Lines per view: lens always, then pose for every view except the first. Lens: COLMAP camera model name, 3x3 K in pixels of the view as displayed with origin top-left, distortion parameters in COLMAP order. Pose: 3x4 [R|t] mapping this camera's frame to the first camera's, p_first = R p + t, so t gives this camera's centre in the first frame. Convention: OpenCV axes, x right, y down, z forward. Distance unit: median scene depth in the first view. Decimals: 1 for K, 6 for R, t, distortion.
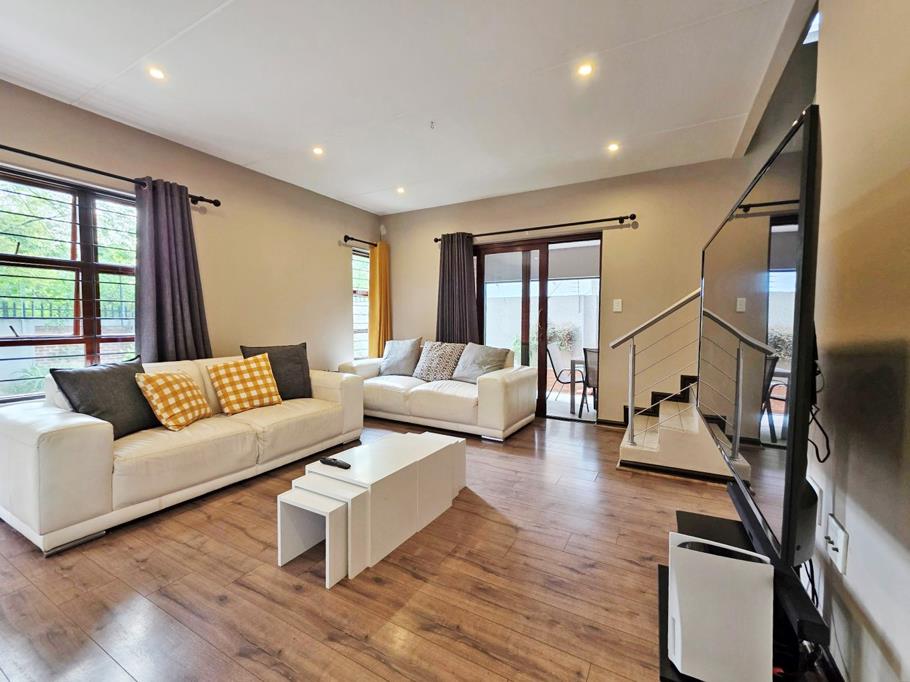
lens RADIAL K [[381.6, 0, 455.0], [0, 381.6, 341.0], [0, 0, 1]] dist [0.000995, 0.000137]
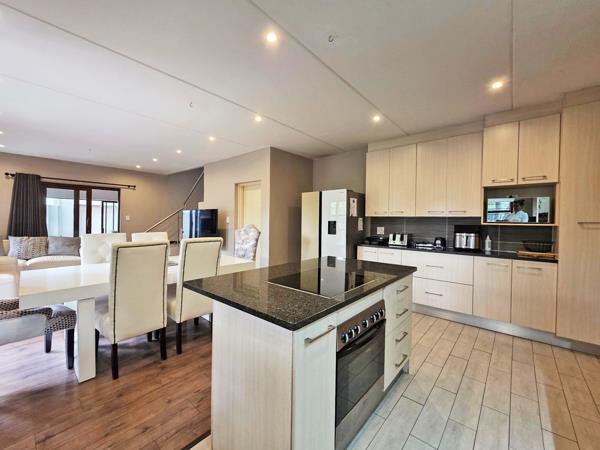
lens RADIAL K [[251.6, 0, 300.0], [0, 251.6, 225.0], [0, 0, 1]] dist [0.000995, 0.000137]
pose [[0.203355, -0.016300, 0.978969, -0.897531], [0.035342, 0.999332, 0.009298, -0.021142], [-0.978467, 0.032708, 0.203795, -0.434195]]
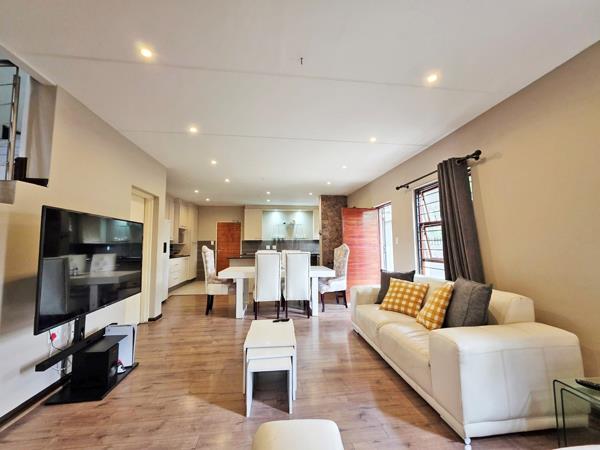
lens RADIAL K [[251.6, 0, 300.0], [0, 251.6, 225.0], [0, 0, 1]] dist [0.000995, 0.000137]
pose [[-0.810514, -0.043288, -0.584118, 0.207702], [-0.024569, 0.998900, -0.039935, -0.075823], [0.585204, -0.018016, -0.810686, 1.023005]]
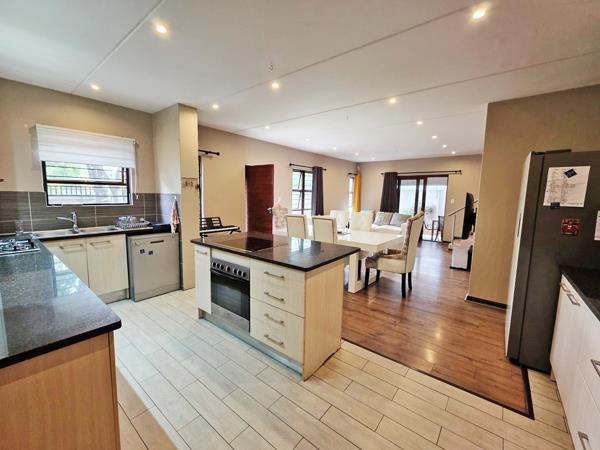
lens RADIAL K [[251.6, 0, 300.0], [0, 251.6, 225.0], [0, 0, 1]] dist [0.000995, 0.000137]
pose [[0.984900, 0.039404, -0.168583, -0.331267], [-0.026874, 0.996748, 0.075970, -0.025797], [0.171028, -0.070293, 0.982755, -0.938675]]
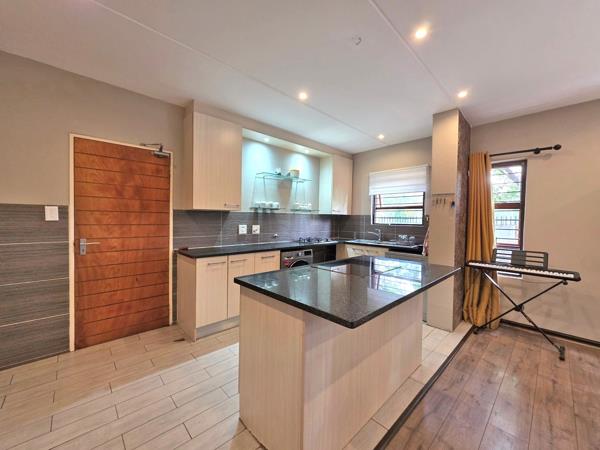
lens RADIAL K [[241.2, 0, 300.0], [0, 241.2, 225.0], [0, 0, 1]] dist [0.000668, 0.000100]
pose [[-0.300181, 0.016780, -0.953735, -0.082776], [-0.060001, 0.997533, 0.036436, -0.022847], [0.951993, 0.068163, -0.298434, -0.360188]]
